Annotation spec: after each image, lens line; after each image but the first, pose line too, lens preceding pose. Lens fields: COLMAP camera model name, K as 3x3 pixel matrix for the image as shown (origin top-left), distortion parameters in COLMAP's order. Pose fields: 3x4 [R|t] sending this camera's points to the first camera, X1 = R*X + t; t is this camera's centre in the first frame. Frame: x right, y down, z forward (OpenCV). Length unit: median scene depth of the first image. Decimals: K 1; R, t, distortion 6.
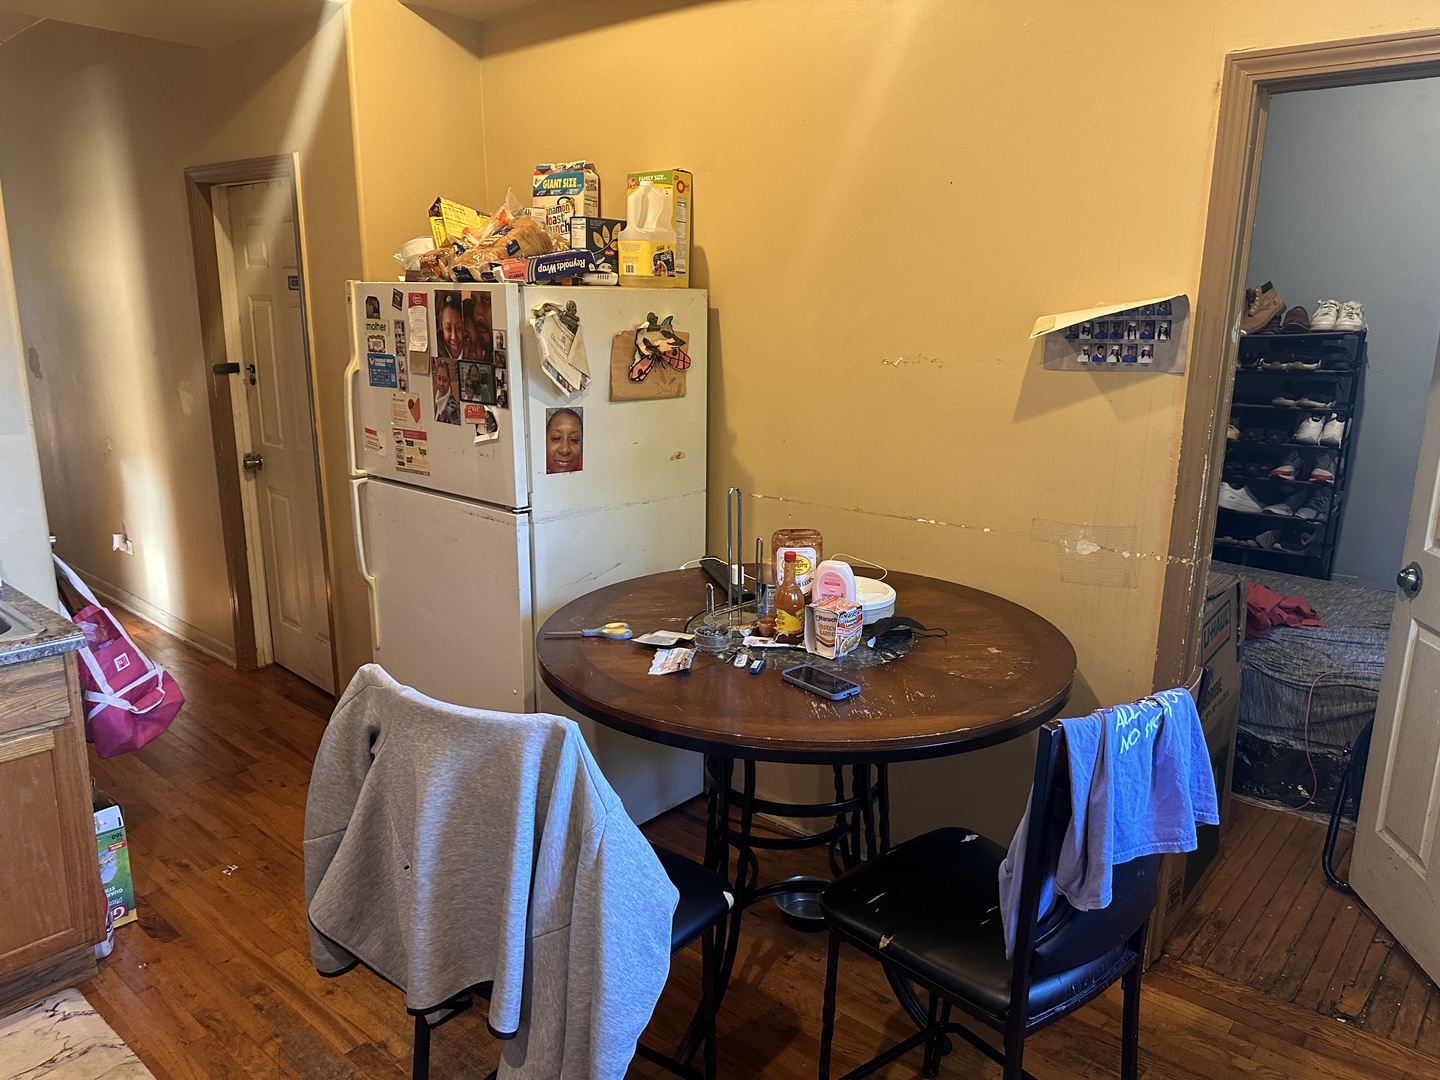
lens RADIAL K [[1012.0, 0, 716.2], [0, 1012.0, 544.1], [0, 0, 1]] dist [0.057310, -0.067227]
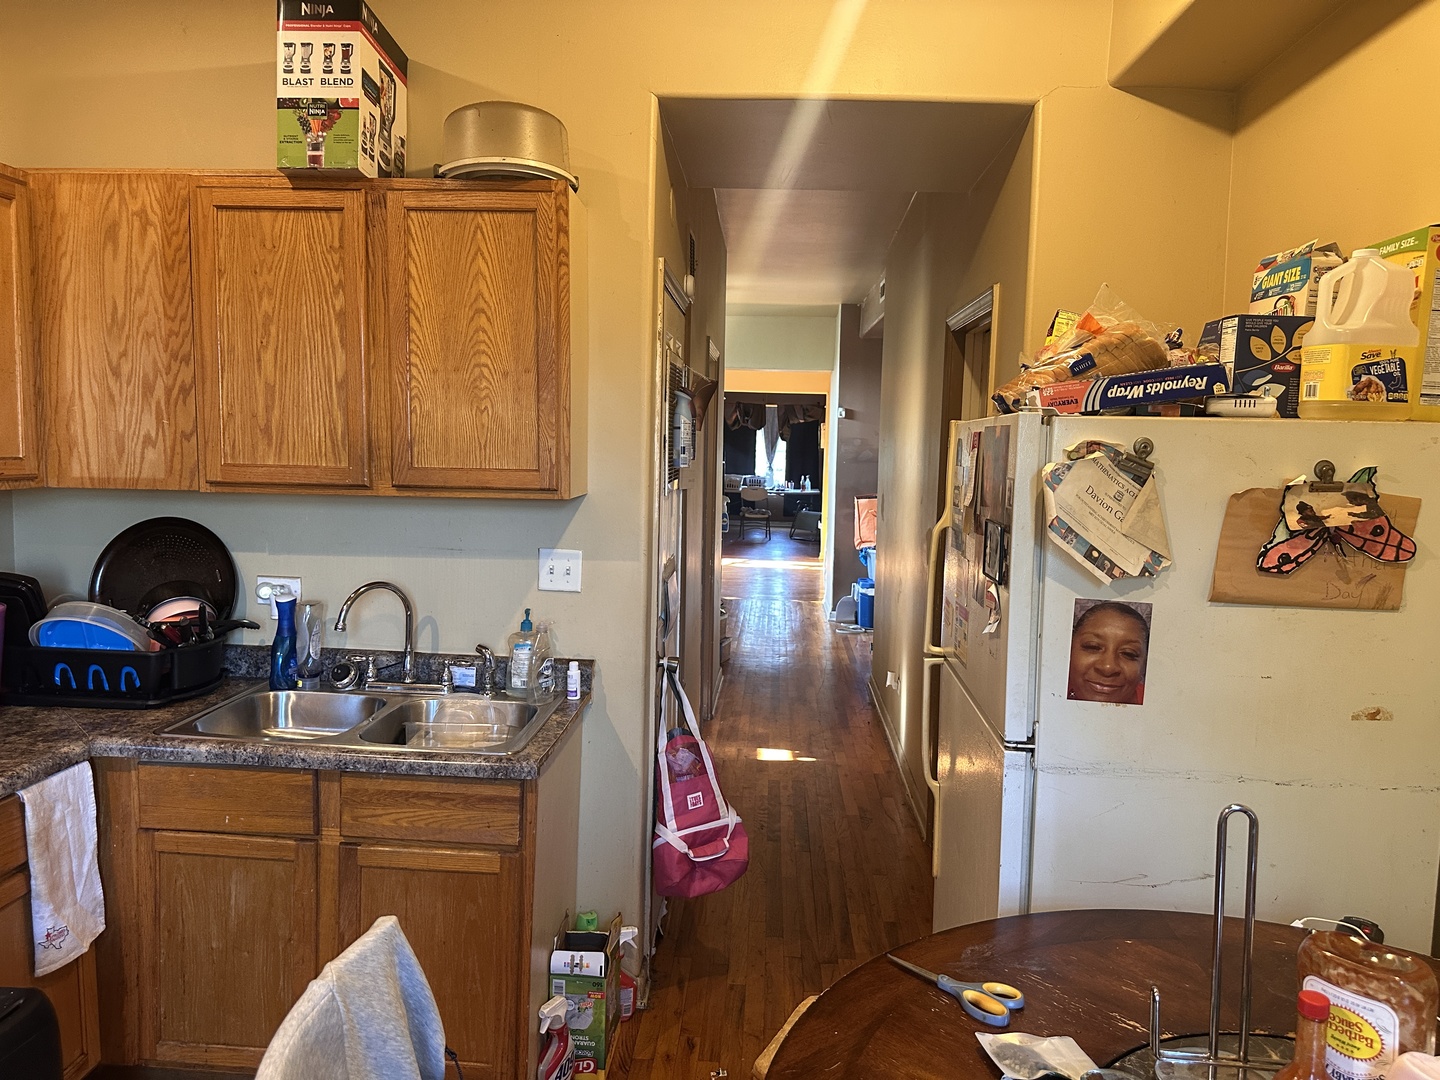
lens RADIAL K [[1012.0, 0, 720.4], [0, 1012.0, 536.0], [0, 0, 1]] dist [0.057310, -0.067227]
pose [[0.617064, 0.076149, -0.783220, 0.212772], [-0.204469, 0.976636, -0.066138, -0.088881], [0.759885, 0.200956, 0.618217, 0.444225]]
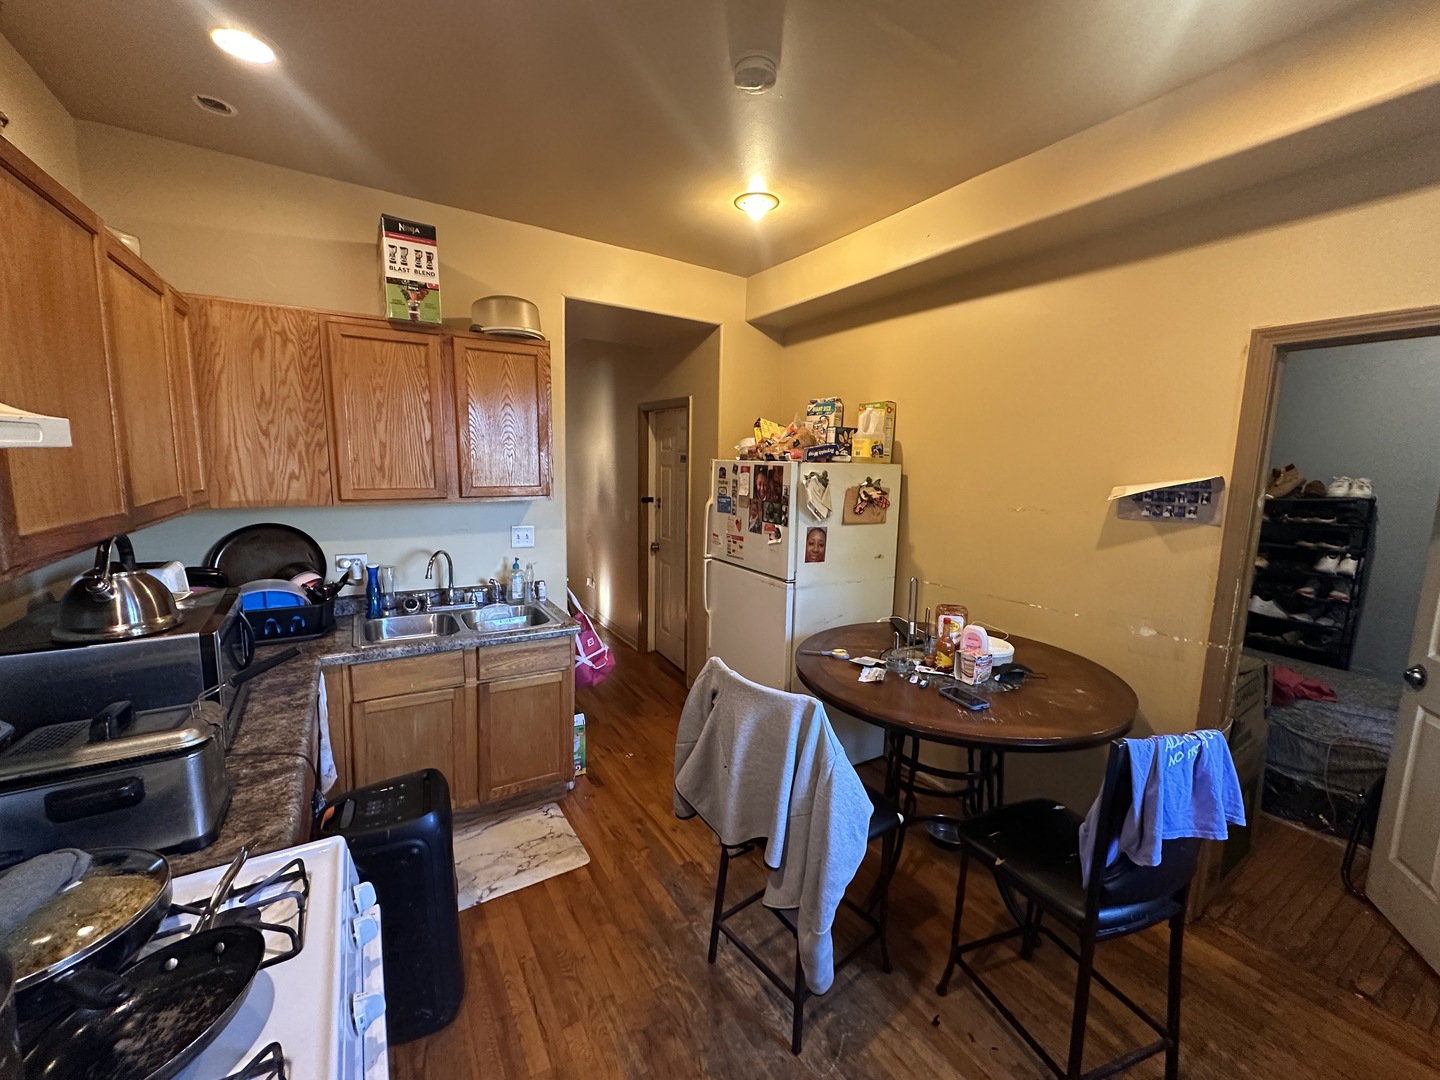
lens RADIAL K [[574.5, 0, 720.8], [0, 574.5, 539.9], [0, 0, 1]] dist [-0.004230, 0.002106]
pose [[0.955094, 0.050562, -0.291958, -0.012738], [-0.080415, 0.992583, -0.091168, -0.003436], [0.285183, 0.110552, 0.952076, -0.041890]]
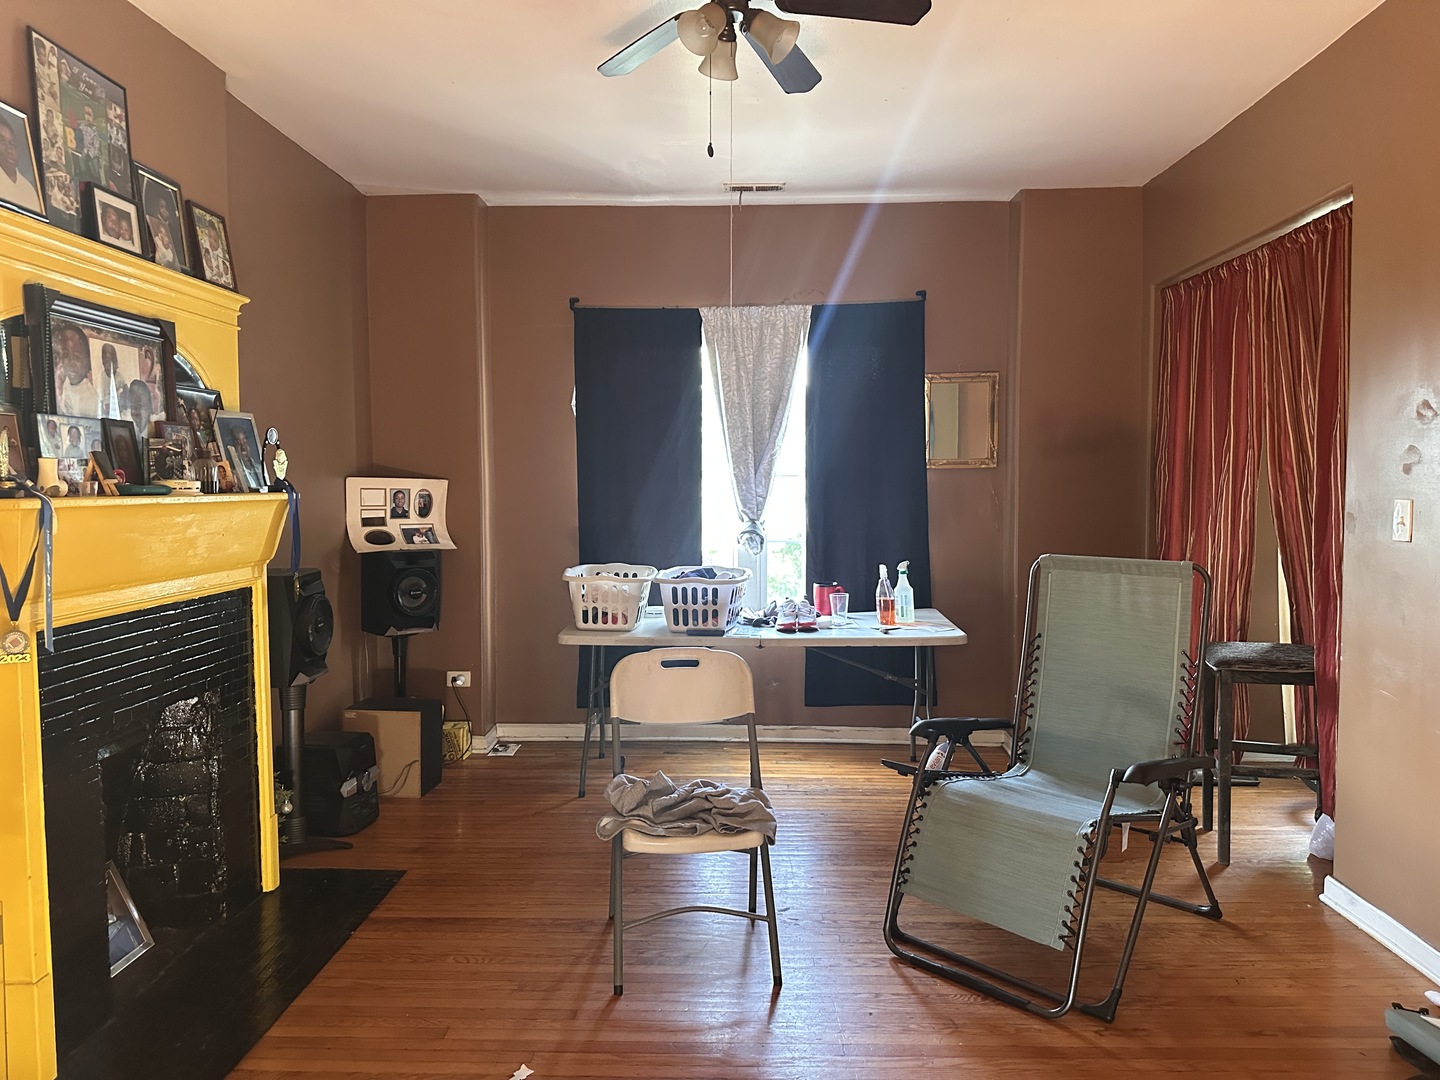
lens RADIAL K [[1012.0, 0, 708.2], [0, 1012.0, 529.3], [0, 0, 1]] dist [0.057310, -0.067227]
pose [[0.630600, 0.020239, -0.775844, -6.217812], [-0.170310, 0.978902, -0.112891, -1.374742], [0.757191, 0.203323, 0.620743, 5.820009]]
